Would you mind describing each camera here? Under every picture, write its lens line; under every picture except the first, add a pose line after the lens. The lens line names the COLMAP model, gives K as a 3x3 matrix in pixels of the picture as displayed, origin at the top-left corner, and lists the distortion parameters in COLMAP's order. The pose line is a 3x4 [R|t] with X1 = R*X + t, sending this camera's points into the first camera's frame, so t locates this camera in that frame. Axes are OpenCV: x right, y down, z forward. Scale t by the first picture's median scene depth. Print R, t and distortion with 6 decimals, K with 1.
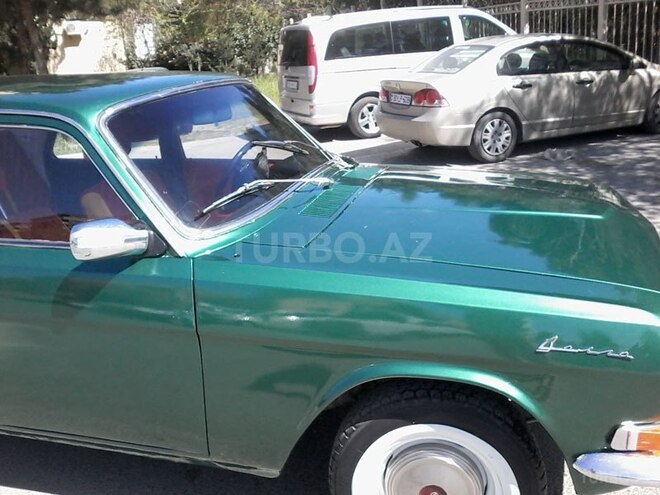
lens RADIAL K [[641.8, 0, 288.1], [0, 641.8, 249.3], [0, 0, 1]] dist [-0.011968, 0.001758]
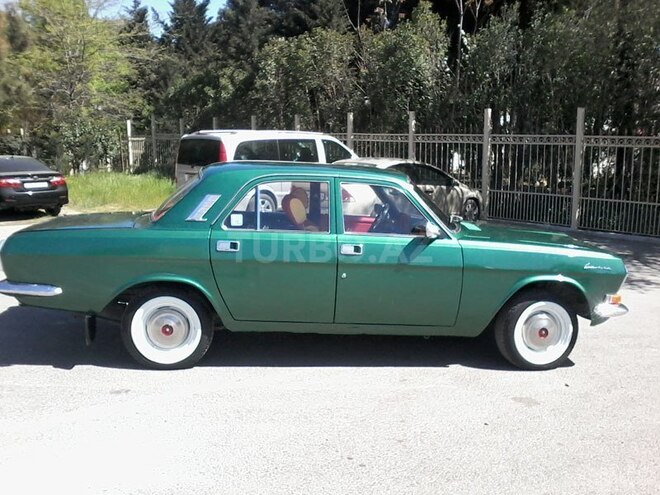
lens RADIAL K [[641.8, 0, 288.1], [0, 641.8, 249.3], [0, 0, 1]] dist [-0.011968, 0.001758]
pose [[0.929412, 0.032447, 0.367615, -0.372830], [0.027260, 0.987370, -0.156068, 0.093801], [-0.368036, 0.155072, 0.916789, -0.231372]]
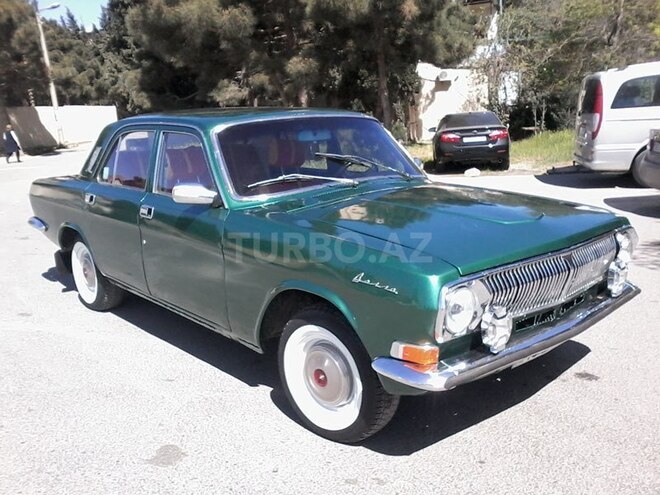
lens RADIAL K [[624.5, 0, 330.0], [0, 624.5, 247.5], [0, 0, 1]] dist [-0.012142, 0.023698]
pose [[0.853373, 0.144210, -0.500956, 0.210021], [-0.174861, 0.984487, -0.014470, 0.020246], [0.491098, 0.099946, 0.865352, -0.073552]]
